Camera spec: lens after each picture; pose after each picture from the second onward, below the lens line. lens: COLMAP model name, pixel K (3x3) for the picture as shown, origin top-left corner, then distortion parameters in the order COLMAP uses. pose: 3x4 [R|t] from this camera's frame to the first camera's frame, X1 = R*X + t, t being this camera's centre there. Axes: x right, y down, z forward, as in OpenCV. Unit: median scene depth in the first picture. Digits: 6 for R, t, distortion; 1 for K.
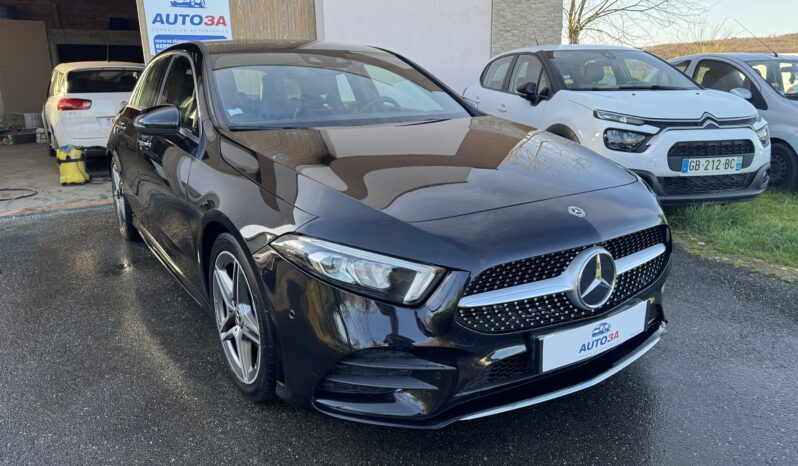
lens RADIAL K [[531.5, 0, 401.7], [0, 531.5, 250.1], [0, 0, 1]] dist [0.115982, -0.125784]
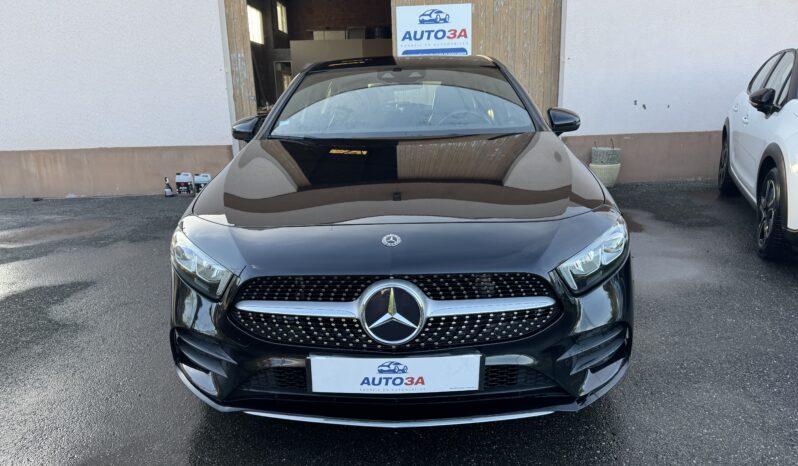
lens RADIAL K [[531.5, 0, 401.7], [0, 531.5, 250.1], [0, 0, 1]] dist [0.115982, -0.125784]
pose [[0.838409, 0.154112, -0.522799, 0.755089], [-0.156889, 0.986834, 0.039300, -0.085233], [0.521973, 0.049073, 0.851549, 0.187656]]
